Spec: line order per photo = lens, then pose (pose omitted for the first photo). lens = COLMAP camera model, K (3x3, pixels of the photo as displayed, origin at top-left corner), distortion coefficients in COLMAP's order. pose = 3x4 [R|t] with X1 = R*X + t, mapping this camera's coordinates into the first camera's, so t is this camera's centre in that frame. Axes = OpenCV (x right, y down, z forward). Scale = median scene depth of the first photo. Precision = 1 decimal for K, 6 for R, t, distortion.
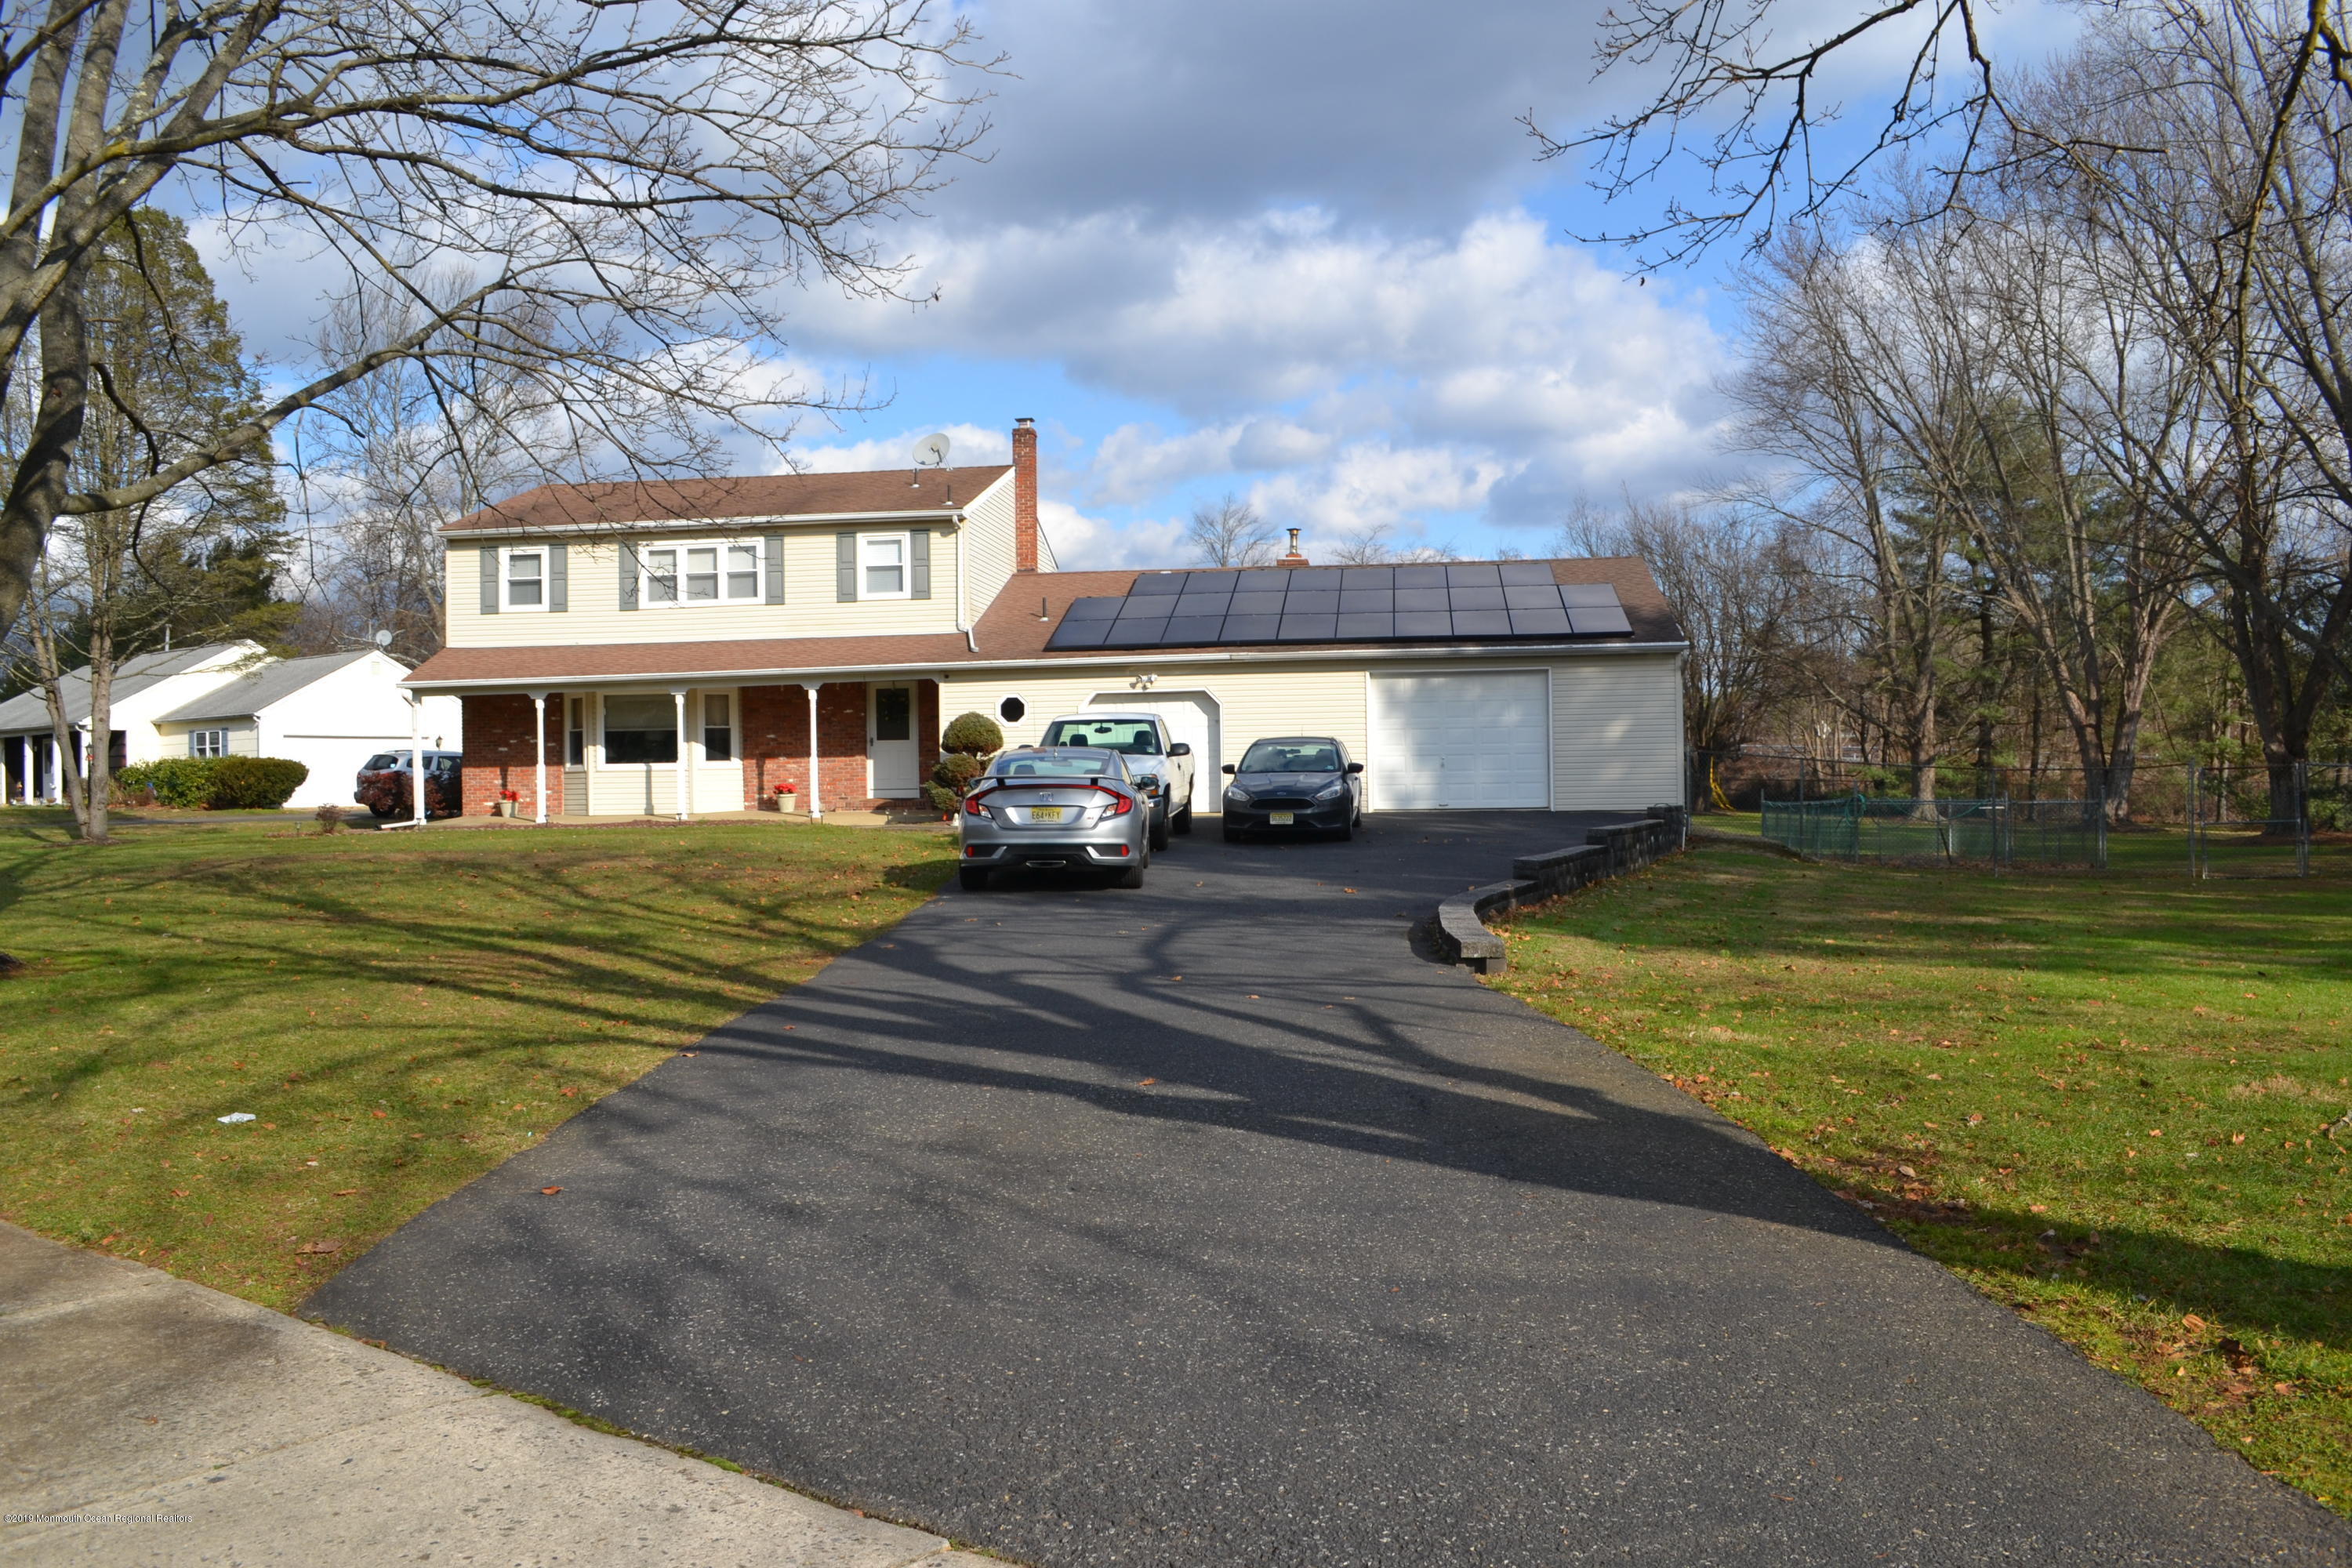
lens RADIAL K [[1887.5, 0, 1194.3], [0, 1887.5, 789.7], [0, 0, 1]] dist [-0.081782, 0.013858]
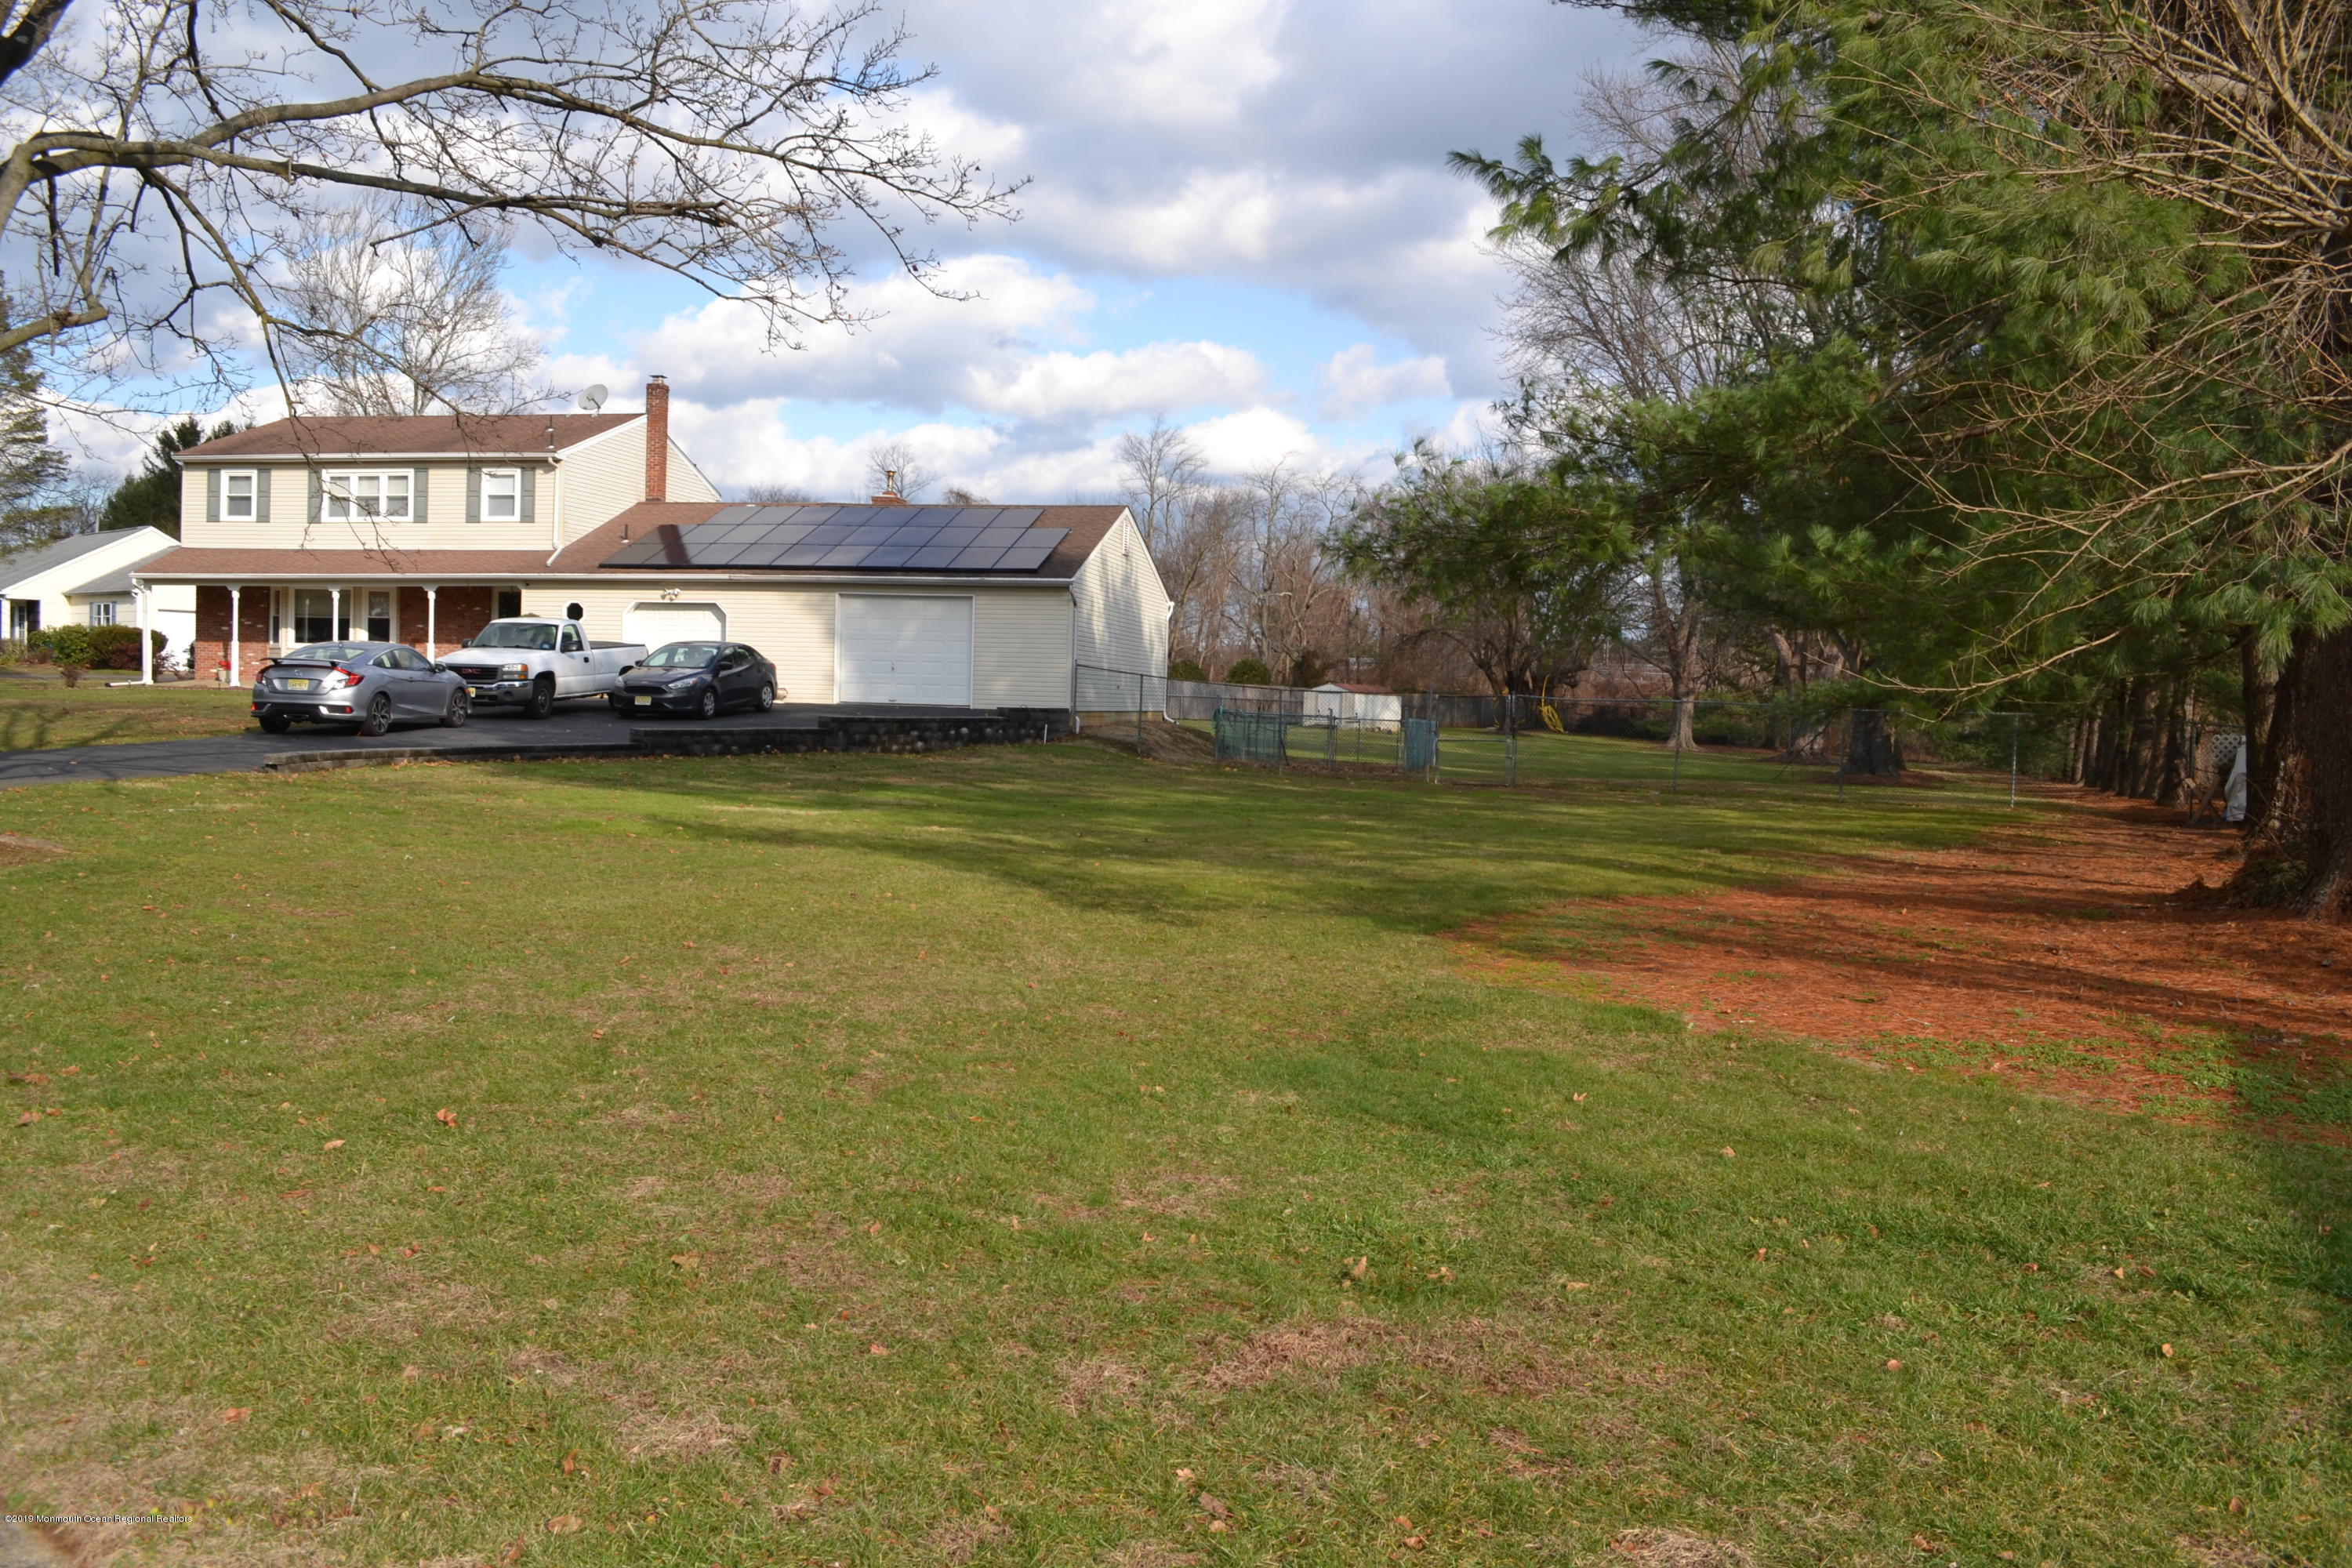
lens RADIAL K [[1887.5, 0, 1194.3], [0, 1887.5, 789.7], [0, 0, 1]] dist [-0.081782, 0.013858]
pose [[0.997824, 0.046629, -0.046612, 0.367058], [-0.044246, 0.997724, 0.050892, -0.005149], [0.048879, -0.048718, 0.997616, -0.241005]]
